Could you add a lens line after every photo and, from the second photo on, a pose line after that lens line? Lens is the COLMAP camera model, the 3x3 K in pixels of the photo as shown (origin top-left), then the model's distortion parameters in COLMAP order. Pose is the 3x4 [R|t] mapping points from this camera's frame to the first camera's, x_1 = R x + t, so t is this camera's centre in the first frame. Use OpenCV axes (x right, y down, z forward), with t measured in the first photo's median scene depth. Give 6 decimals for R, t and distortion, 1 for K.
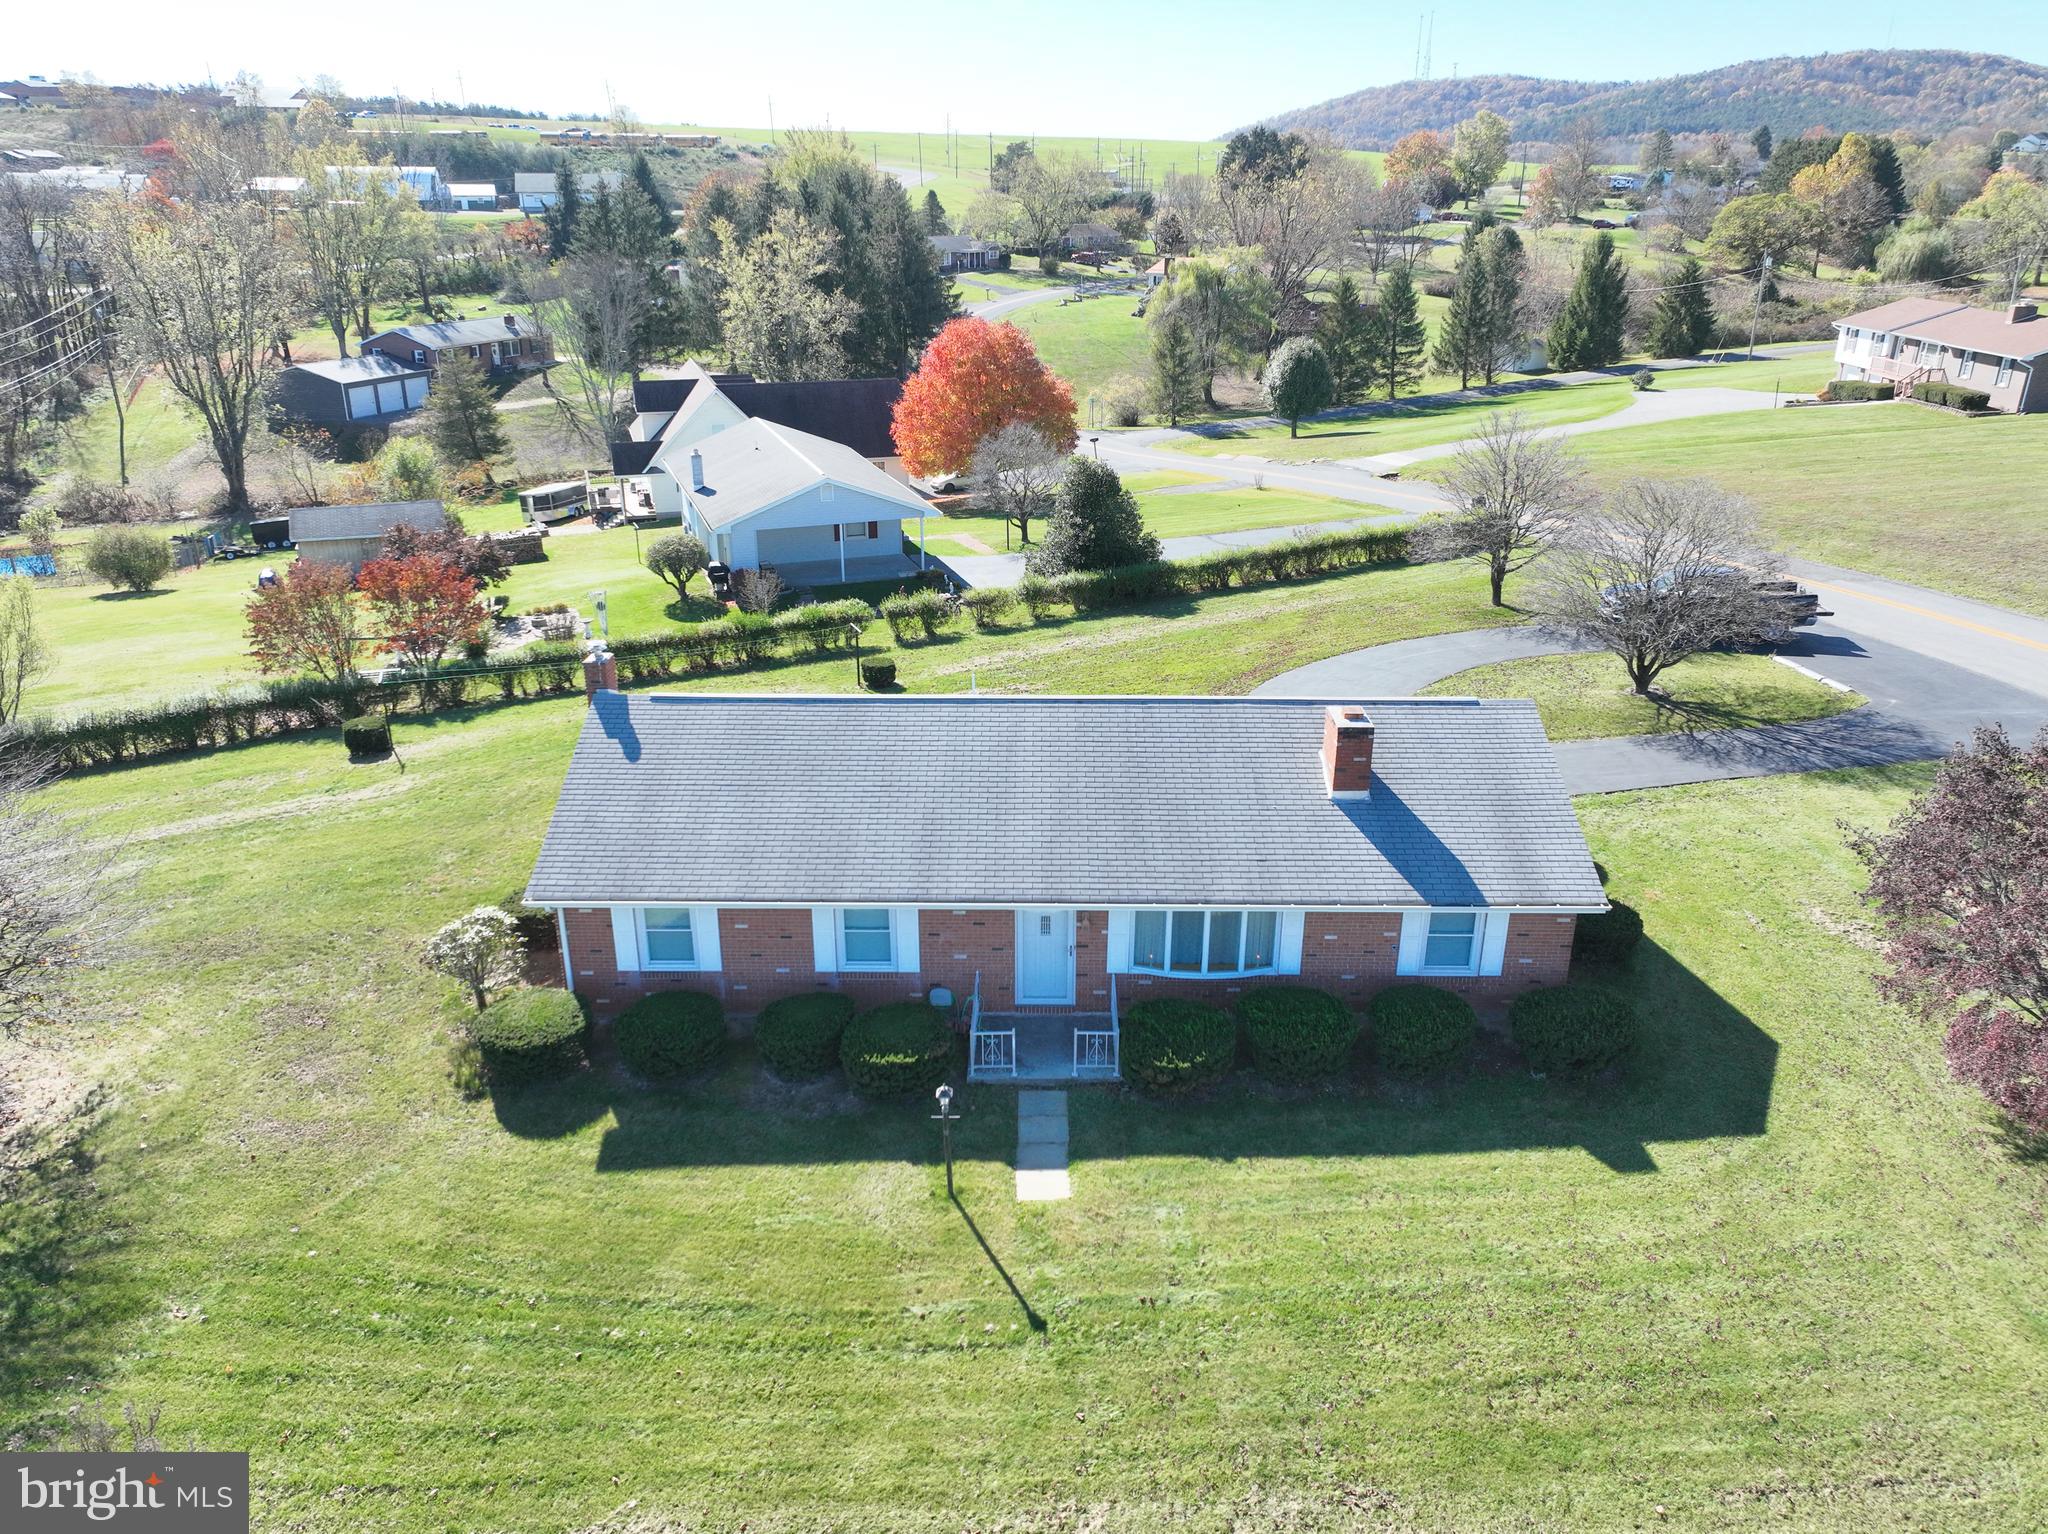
lens RADIAL K [[1427.2, 0, 1026.7], [0, 1427.2, 767.7], [0, 0, 1]] dist [-0.003701, 0.020105]
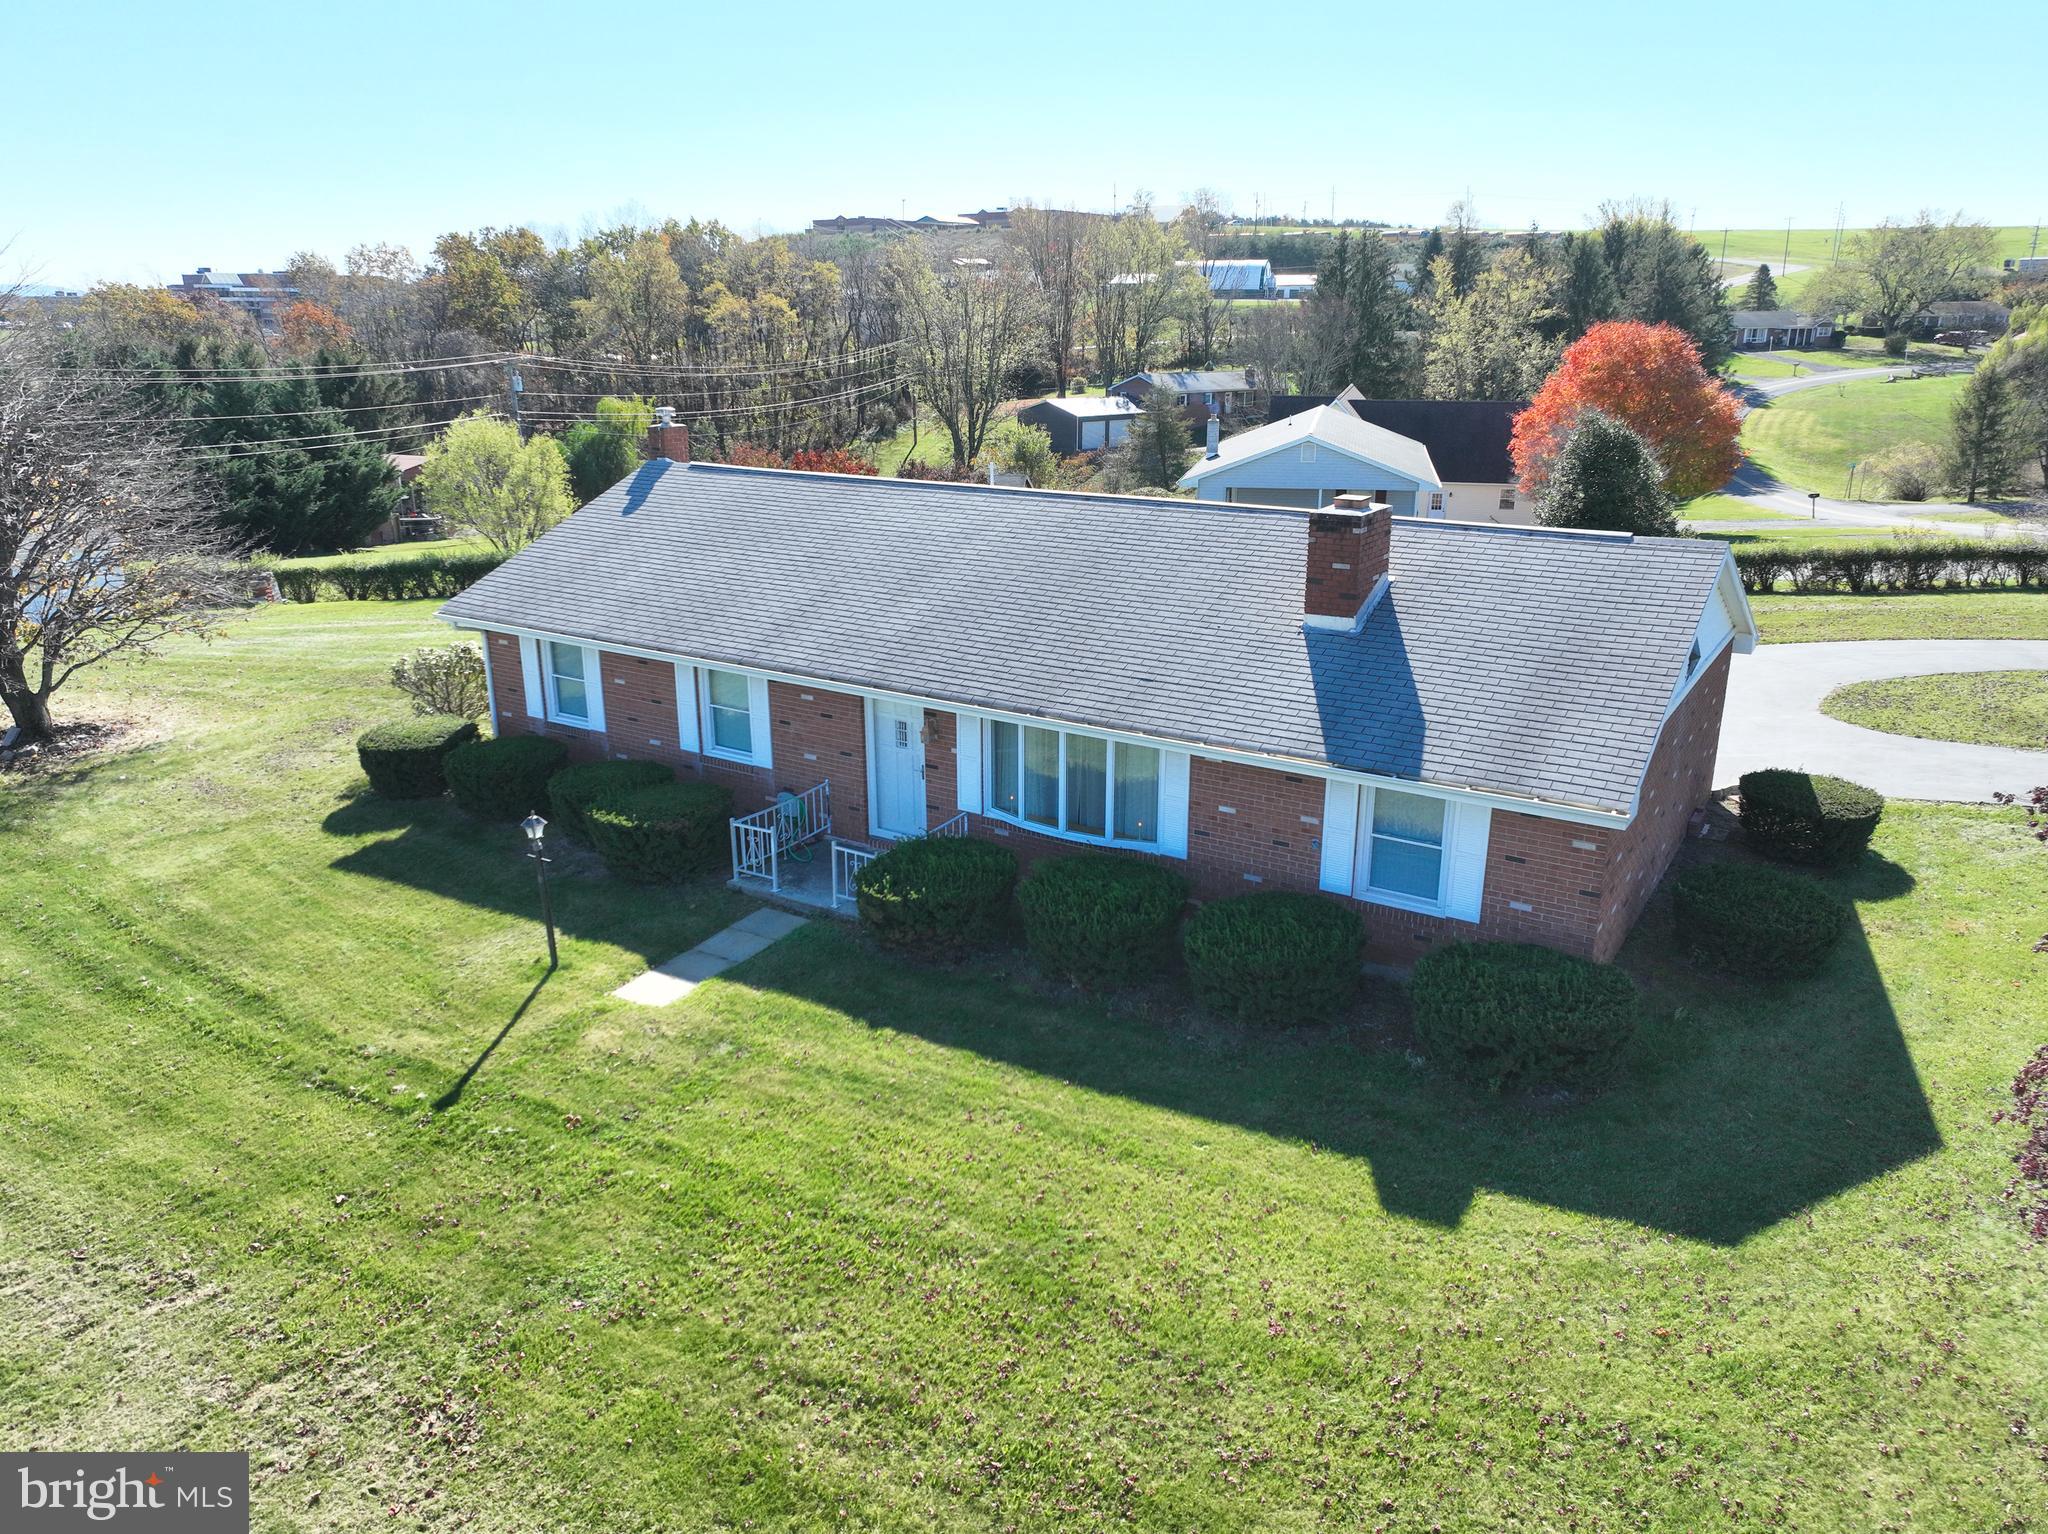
lens RADIAL K [[1427.2, 0, 1028.1], [0, 1427.2, 761.0], [0, 0, 1]] dist [-0.003701, 0.020105]
pose [[0.846539, 0.157673, -0.508440, 0.469510], [-0.196930, 0.980125, -0.023936, 0.130235], [0.494561, 0.120390, 0.860765, 0.368147]]
